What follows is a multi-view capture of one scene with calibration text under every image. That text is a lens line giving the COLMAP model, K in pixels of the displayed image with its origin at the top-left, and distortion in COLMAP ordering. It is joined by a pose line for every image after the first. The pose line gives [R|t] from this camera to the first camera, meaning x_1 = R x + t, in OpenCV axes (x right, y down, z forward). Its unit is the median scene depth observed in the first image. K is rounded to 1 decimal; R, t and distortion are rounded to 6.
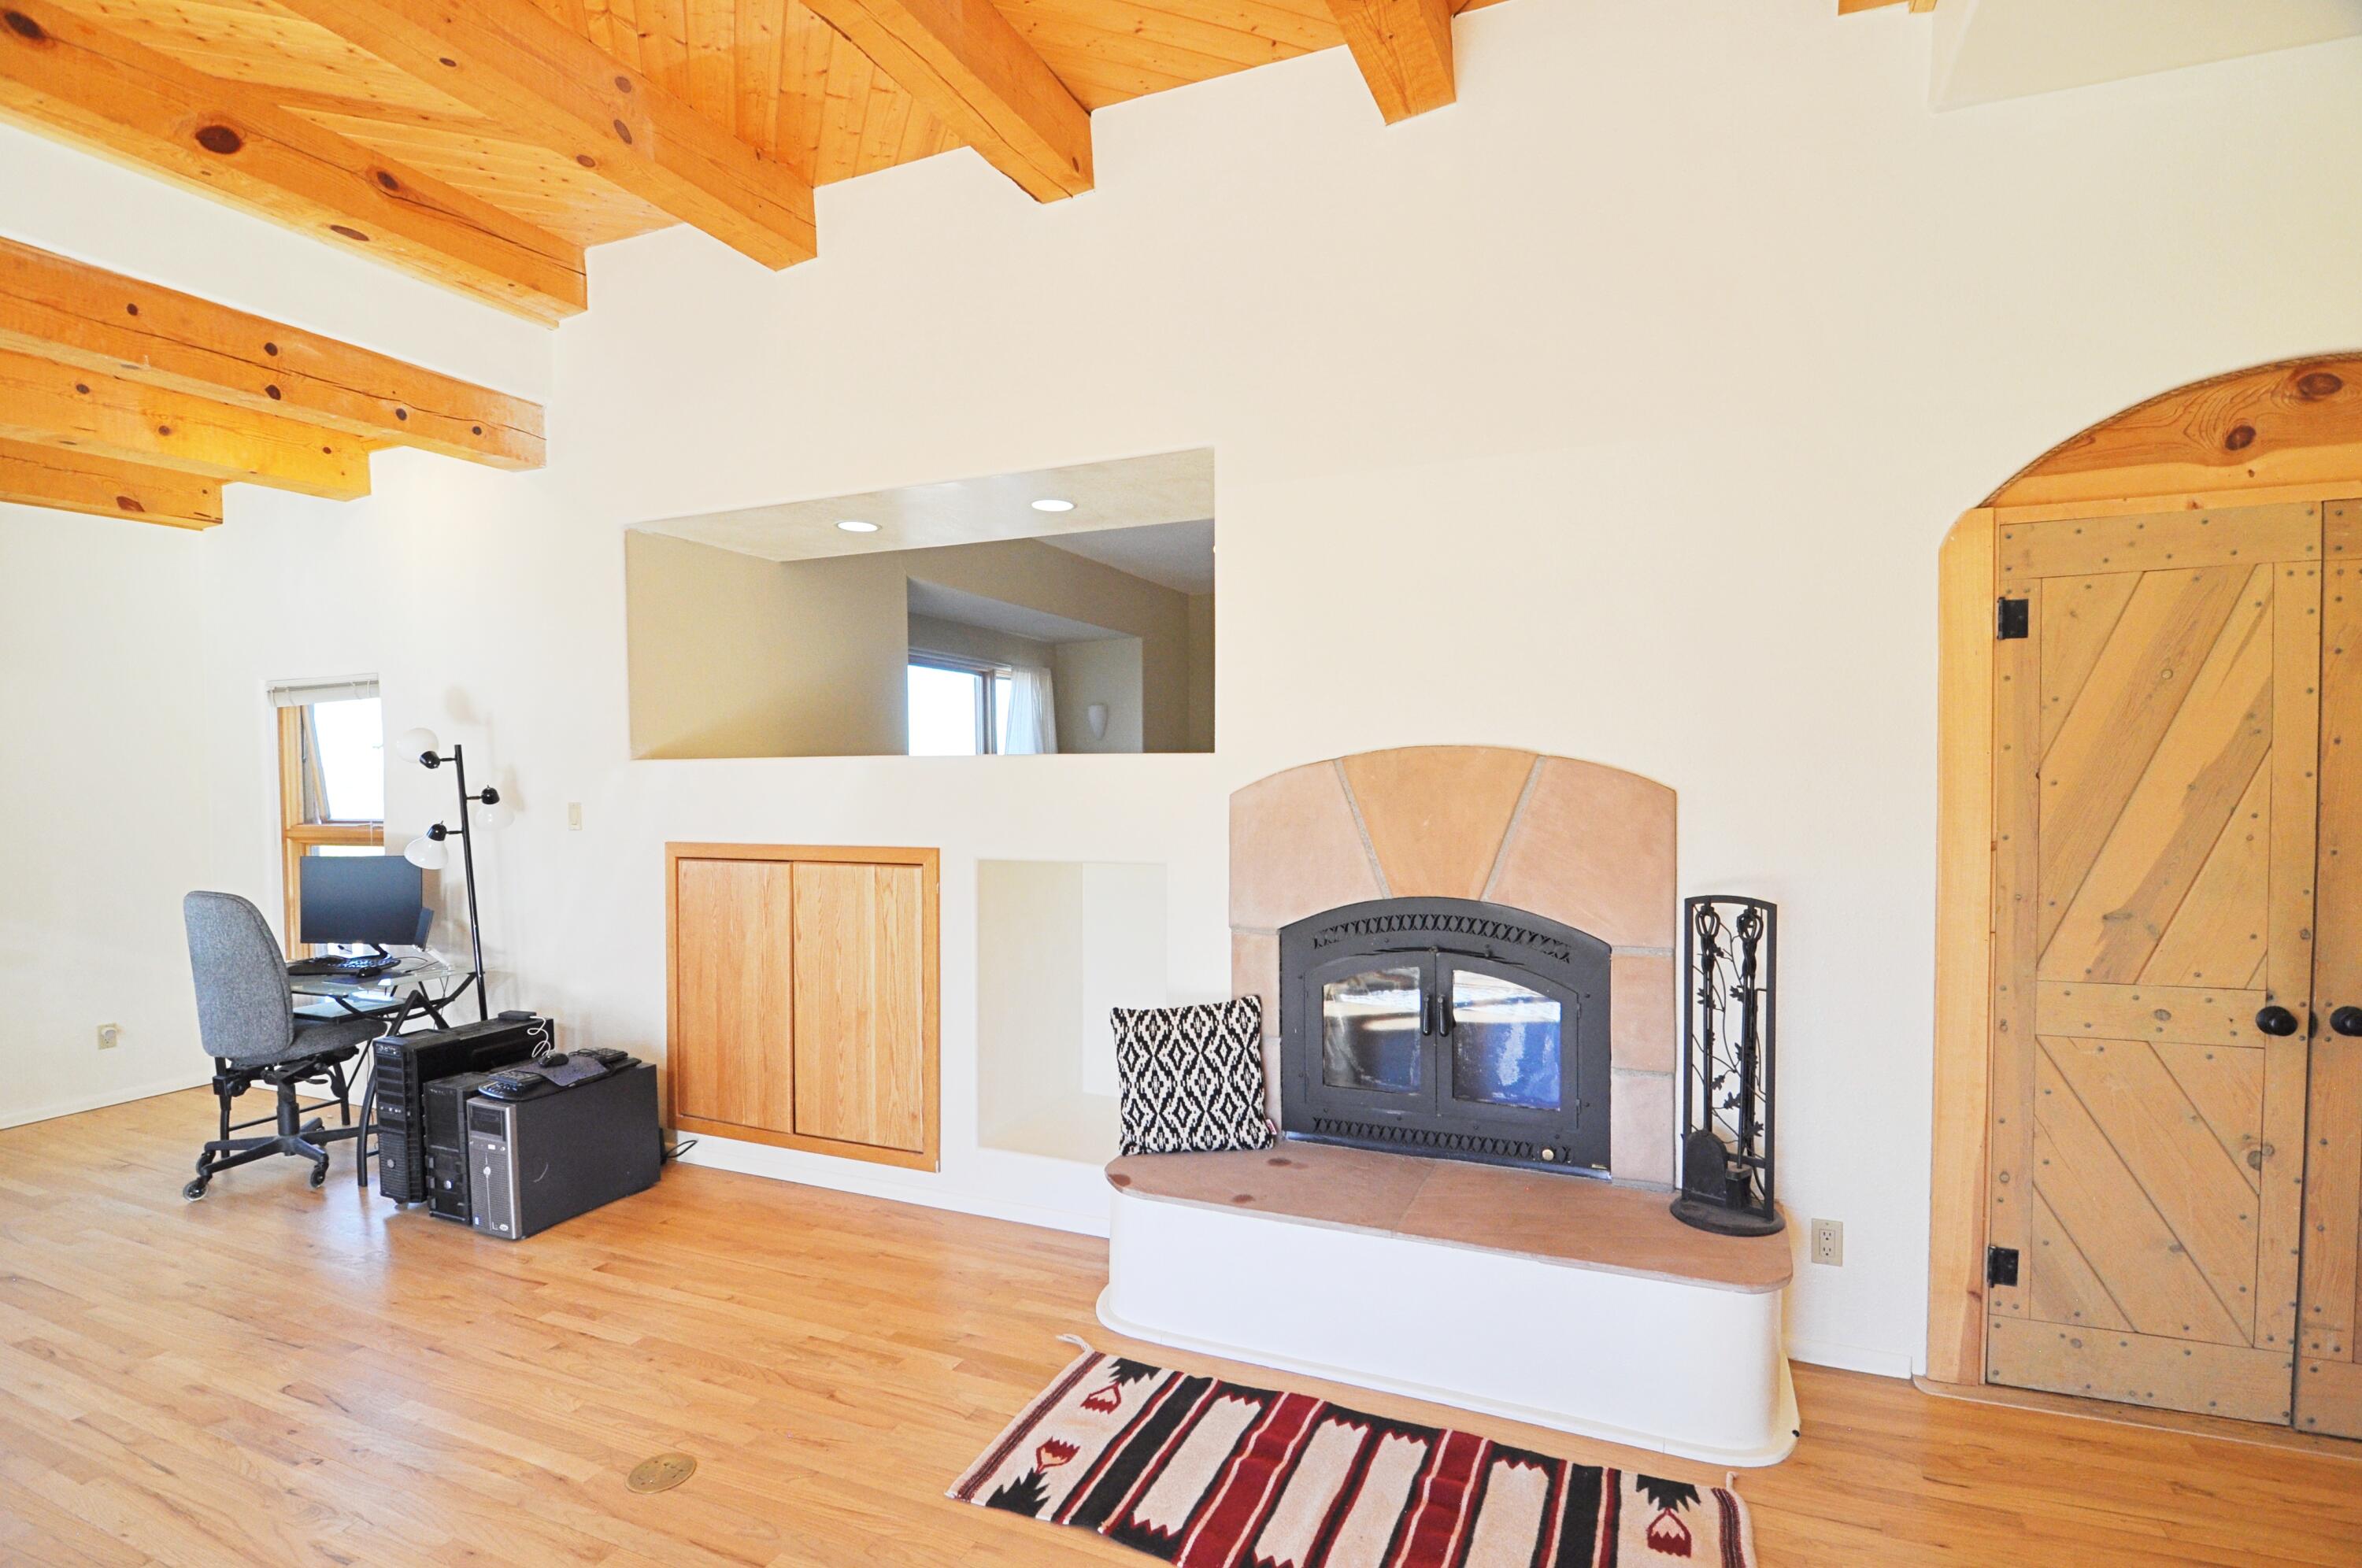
lens RADIAL K [[1127.1, 0, 1191.2], [0, 1127.1, 812.4], [0, 0, 1]] dist [-0.003736, -0.012616]
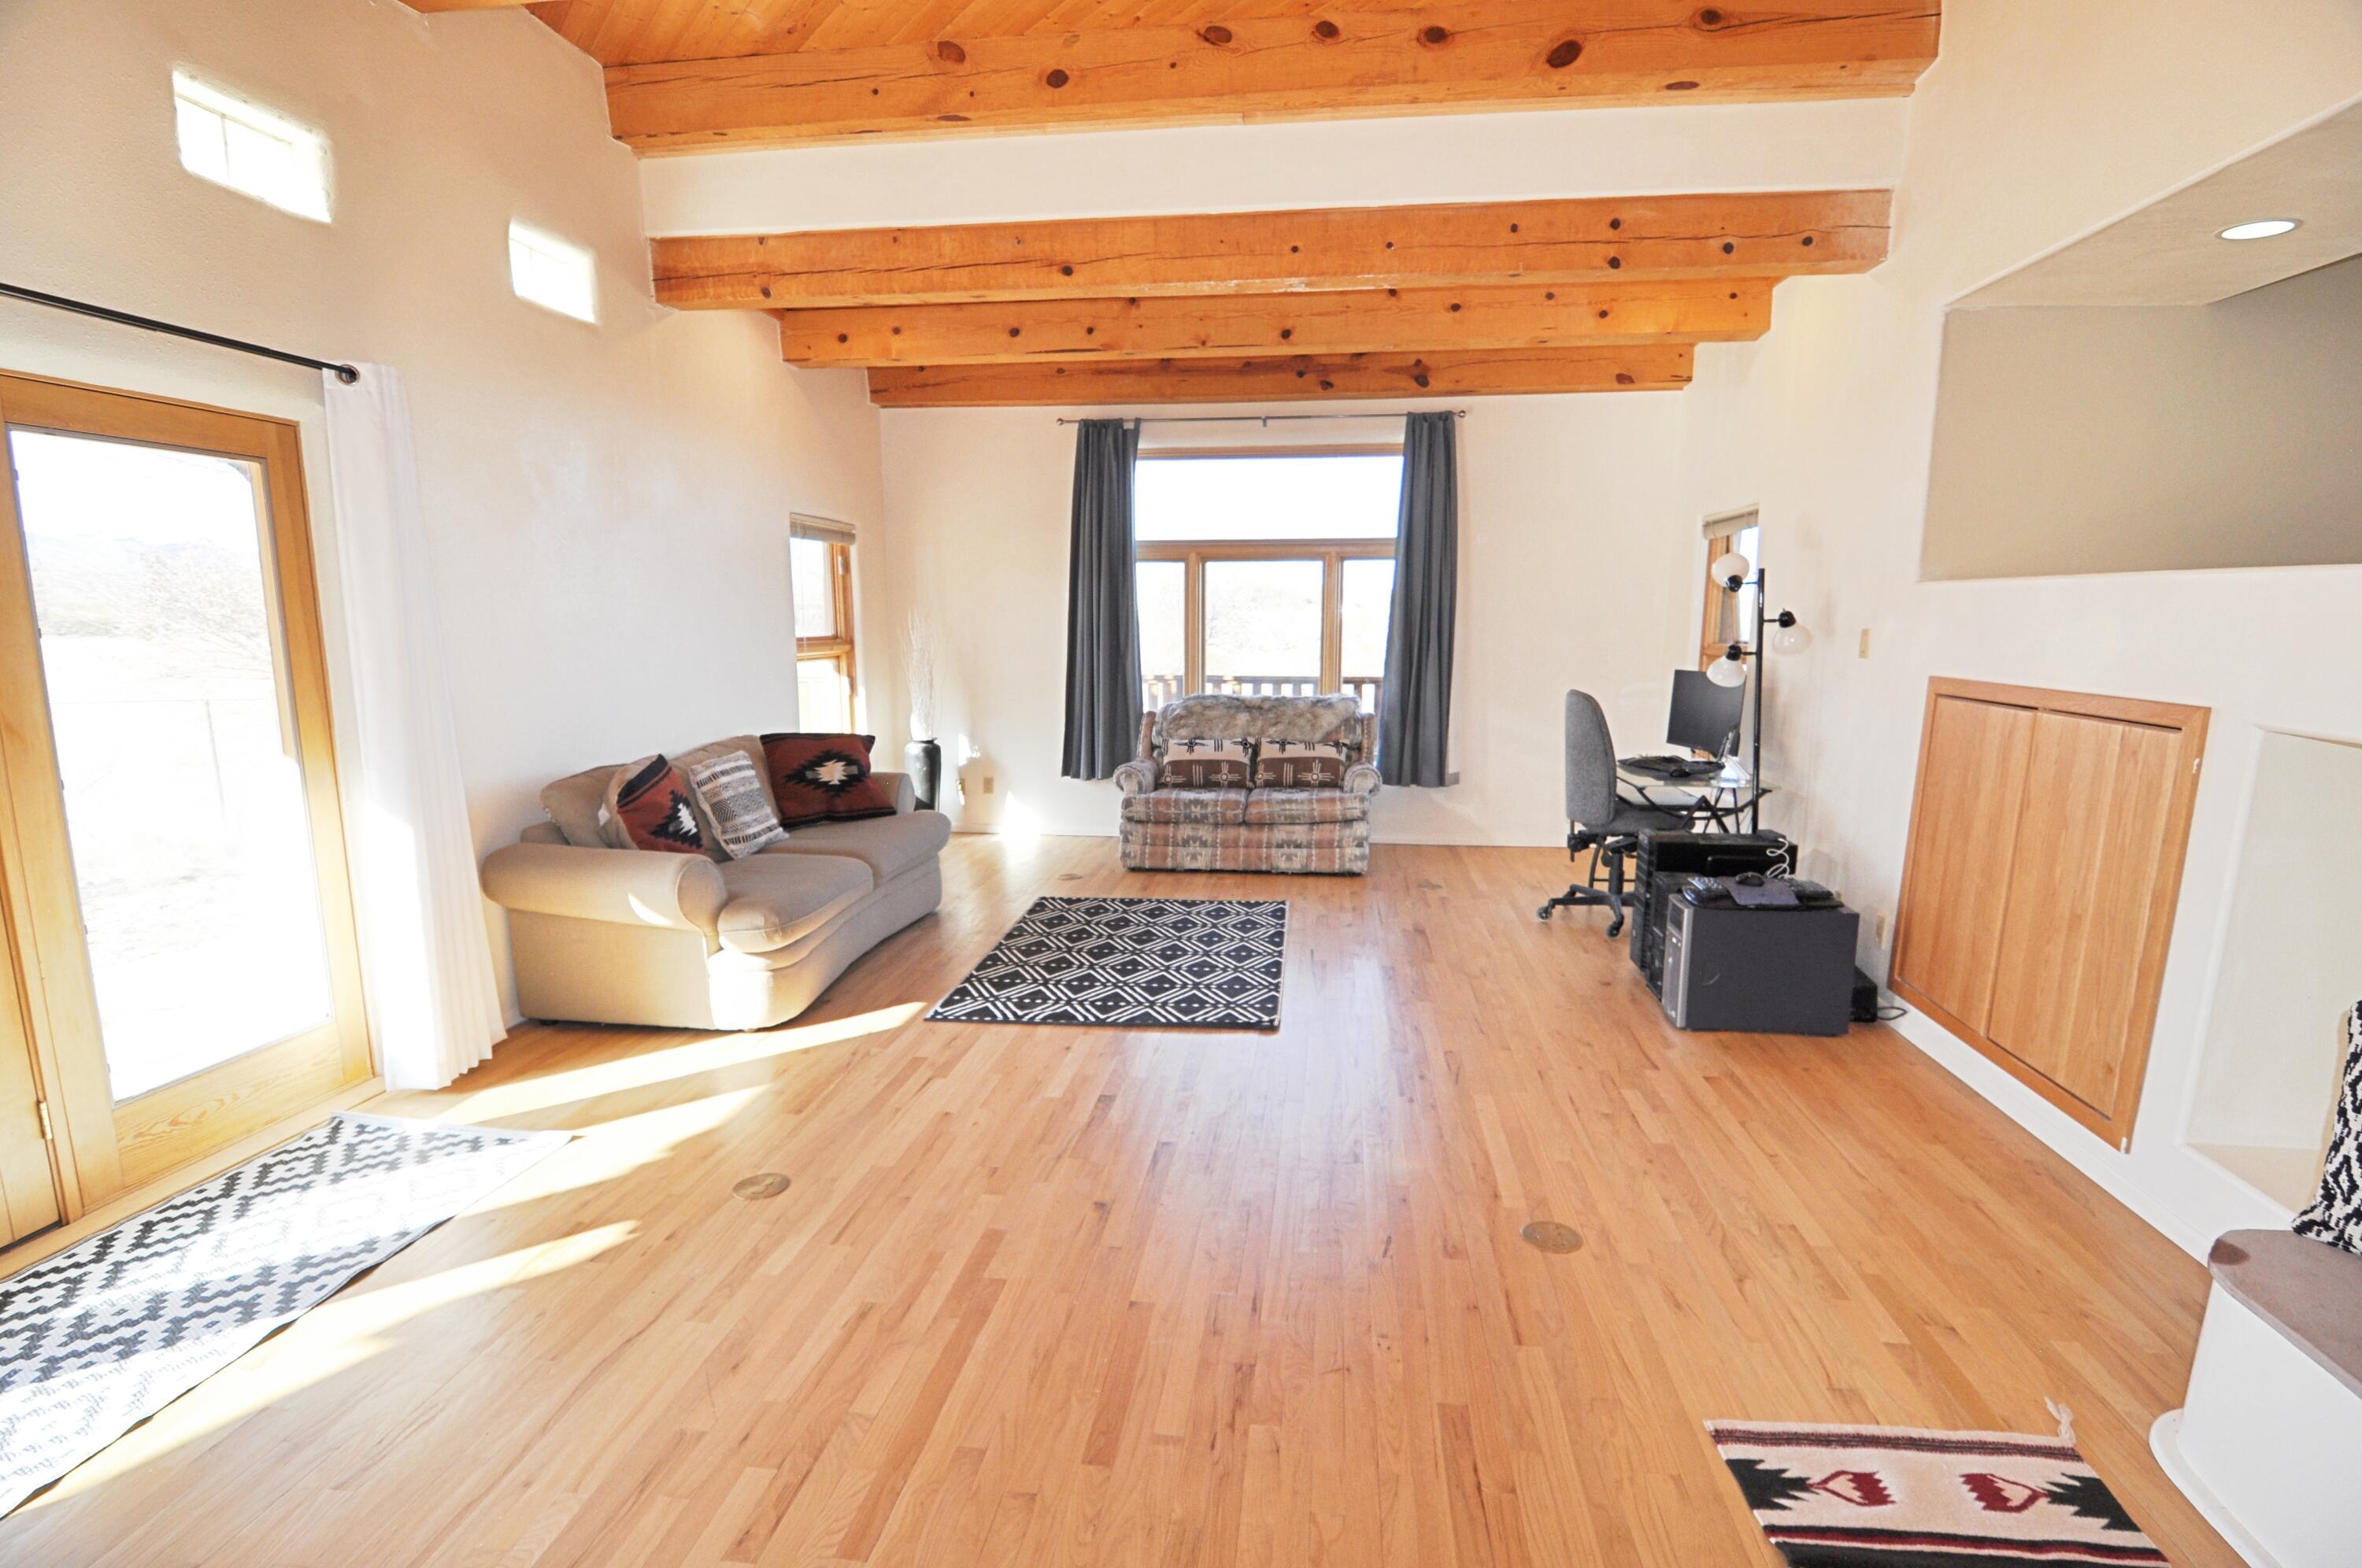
lens RADIAL K [[1127.1, 0, 1191.2], [0, 1127.1, 812.4], [0, 0, 1]] dist [-0.003736, -0.012616]
pose [[0.279849, 0.178554, -0.943294, 0.288171], [-0.037483, 0.983835, 0.175108, -0.000905], [0.959312, -0.013647, 0.282018, 0.257039]]
